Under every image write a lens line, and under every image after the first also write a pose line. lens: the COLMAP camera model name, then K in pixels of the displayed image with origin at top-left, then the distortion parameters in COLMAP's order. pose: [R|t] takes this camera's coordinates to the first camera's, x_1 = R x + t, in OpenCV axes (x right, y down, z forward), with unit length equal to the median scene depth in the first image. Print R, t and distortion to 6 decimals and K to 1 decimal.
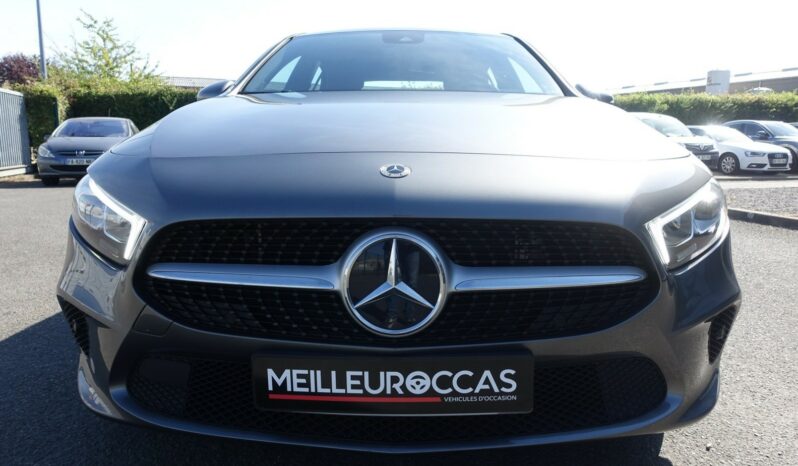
lens RADIAL K [[545.6, 0, 399.0], [0, 545.6, 233.0], [0, 0, 1]] dist [-0.001913, 0.001944]
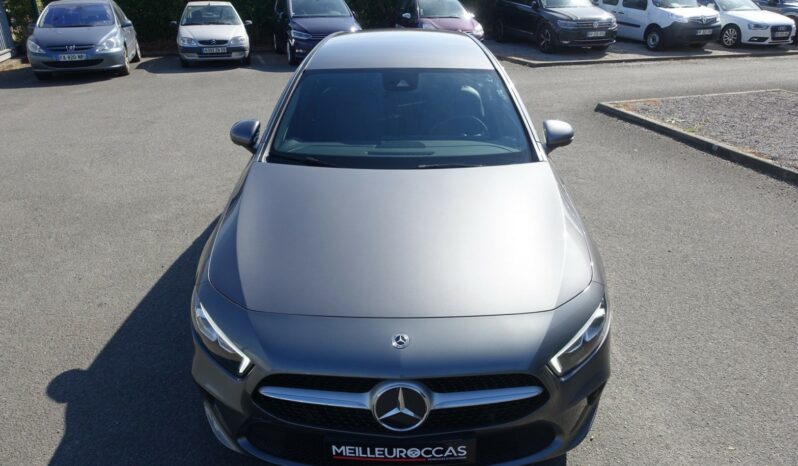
lens RADIAL K [[545.6, 0, 399.0], [0, 545.6, 233.0], [0, 0, 1]] dist [-0.001913, 0.001944]
pose [[0.999906, -0.010837, 0.008446, -0.022314], [0.008303, 0.966399, 0.256913, -0.897705], [-0.010946, -0.256818, 0.966398, -0.589615]]
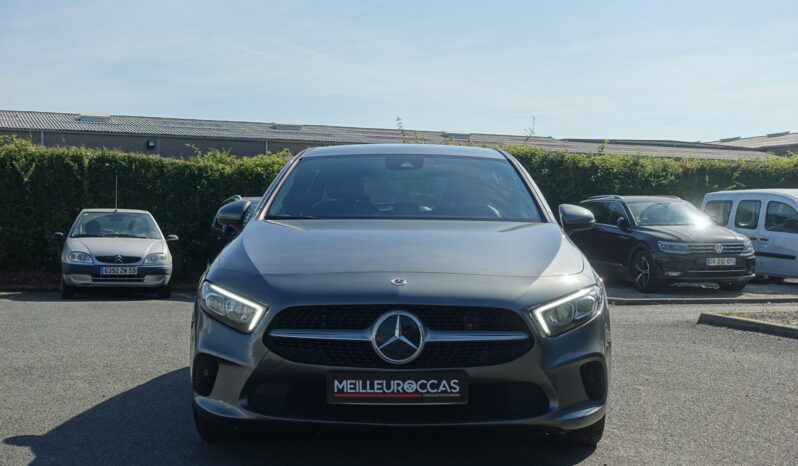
lens RADIAL K [[1039.8, 0, 399.0], [0, 1039.8, 233.0], [0, 0, 1]] dist [-0.012573, -0.010038]
pose [[0.999991, 0.004154, 0.001077, -0.011884], [-0.003919, 0.986275, -0.165066, 0.335416], [-0.001748, 0.165060, 0.986282, -2.769889]]
